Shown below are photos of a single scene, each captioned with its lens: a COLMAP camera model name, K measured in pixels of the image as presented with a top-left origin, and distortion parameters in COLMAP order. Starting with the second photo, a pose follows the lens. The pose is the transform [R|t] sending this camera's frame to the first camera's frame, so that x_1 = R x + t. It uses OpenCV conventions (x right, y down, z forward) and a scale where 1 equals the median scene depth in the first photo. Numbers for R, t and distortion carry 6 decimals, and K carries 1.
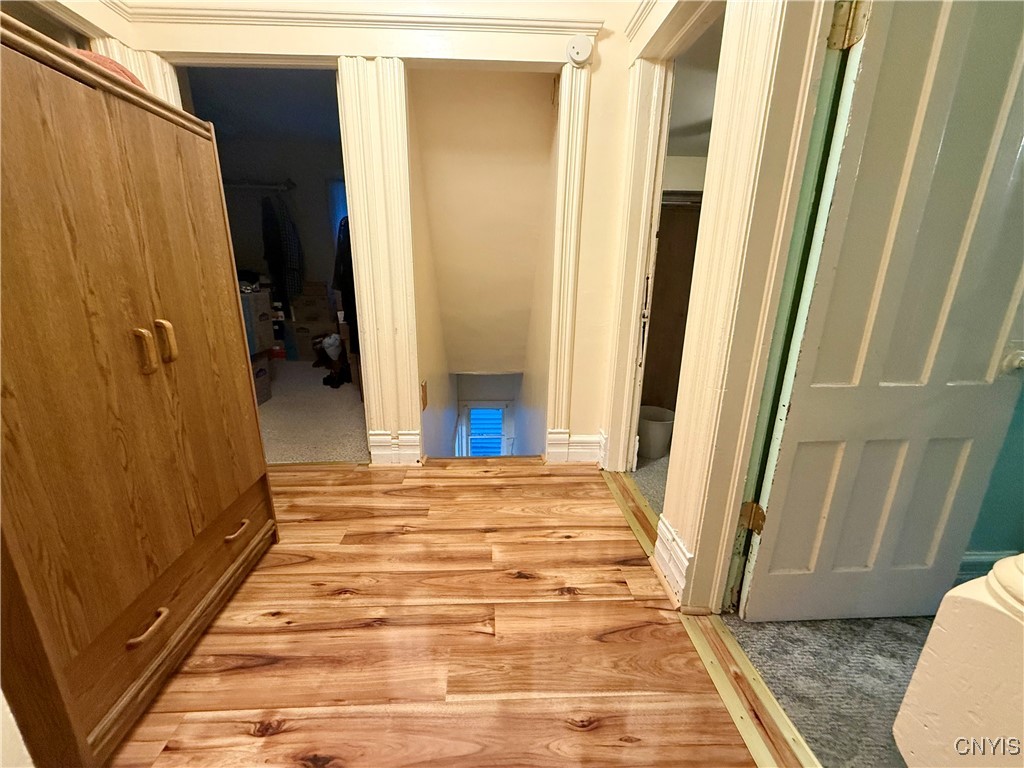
lens RADIAL K [[407.1, 0, 506.6], [0, 407.1, 381.9], [0, 0, 1]] dist [-0.001116, -0.000845]
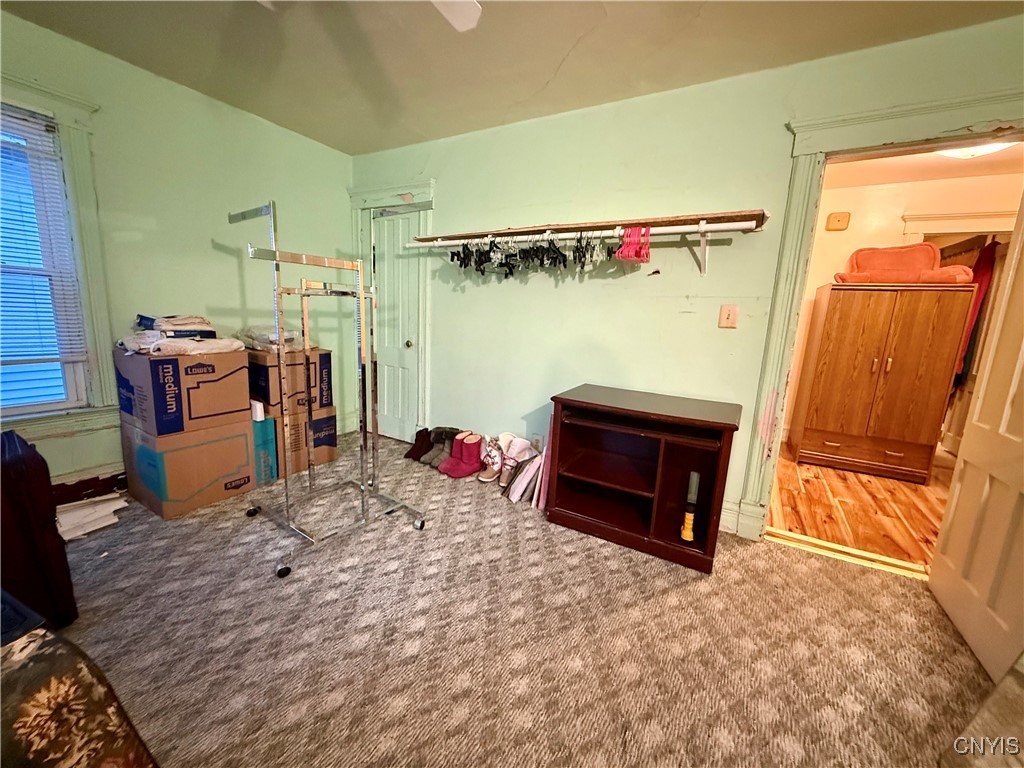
lens RADIAL K [[407.1, 0, 508.5], [0, 407.1, 386.0], [0, 0, 1]] dist [-0.001116, -0.000845]
pose [[-0.547192, 0.111849, -0.829500, 2.574397], [-0.273315, 0.912830, 0.303381, -0.088786], [0.791126, 0.392723, -0.468923, 0.225070]]
